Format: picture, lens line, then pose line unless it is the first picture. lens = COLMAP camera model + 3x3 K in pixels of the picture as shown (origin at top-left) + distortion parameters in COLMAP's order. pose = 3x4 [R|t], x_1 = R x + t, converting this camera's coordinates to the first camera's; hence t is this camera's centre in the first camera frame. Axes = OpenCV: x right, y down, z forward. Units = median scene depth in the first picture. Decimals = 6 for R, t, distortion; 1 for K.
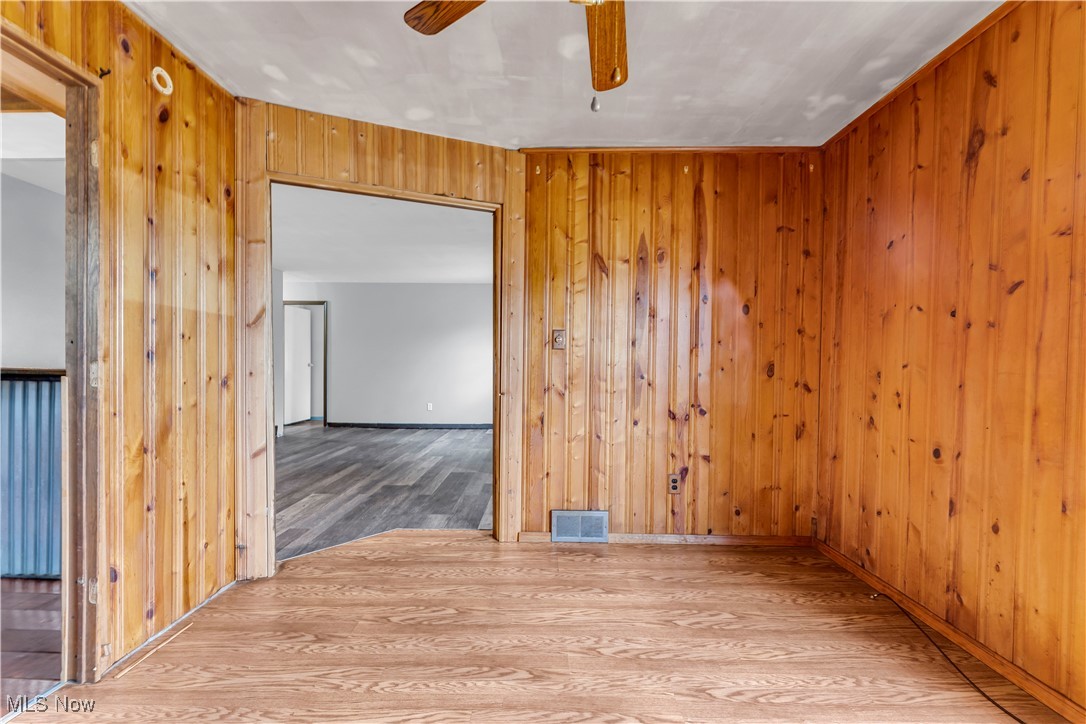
lens RADIAL K [[438.1, 0, 538.0], [0, 438.1, 364.2], [0, 0, 1]] dist [0.000121, 0.000287]
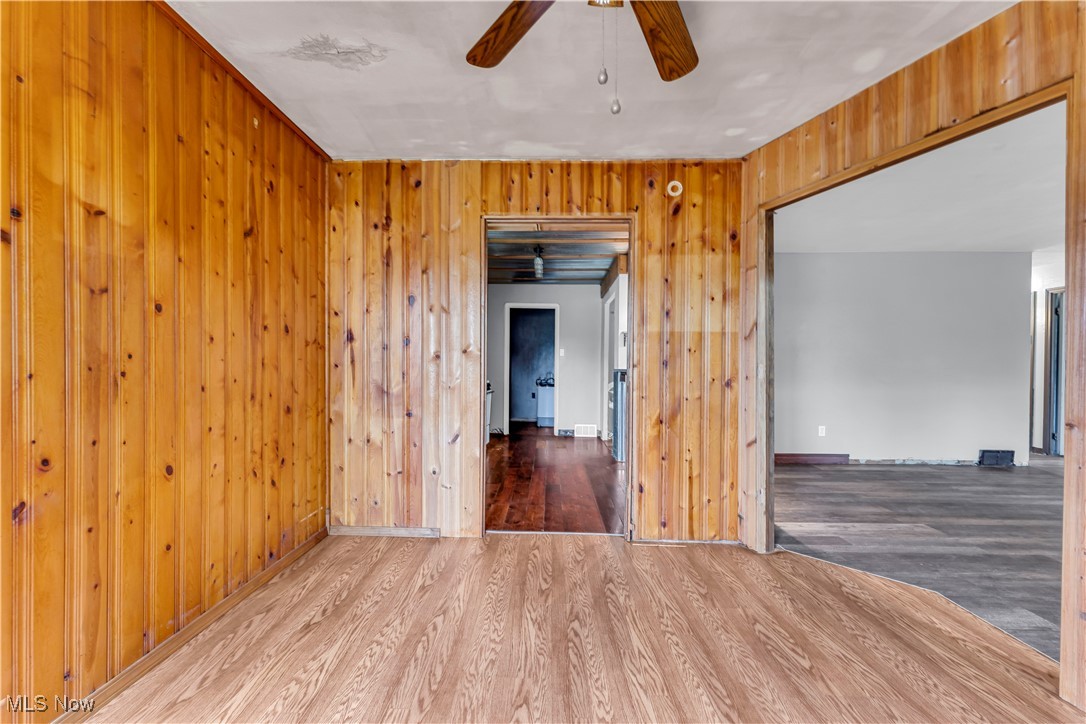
lens RADIAL K [[438.1, 0, 536.7], [0, 438.1, 364.0], [0, 0, 1]] dist [0.000121, 0.000287]
pose [[-0.010648, -0.010124, -0.999892, 0.629946], [-0.008988, 0.999909, -0.010028, 0.001319], [0.999903, 0.008881, -0.010738, 0.469307]]
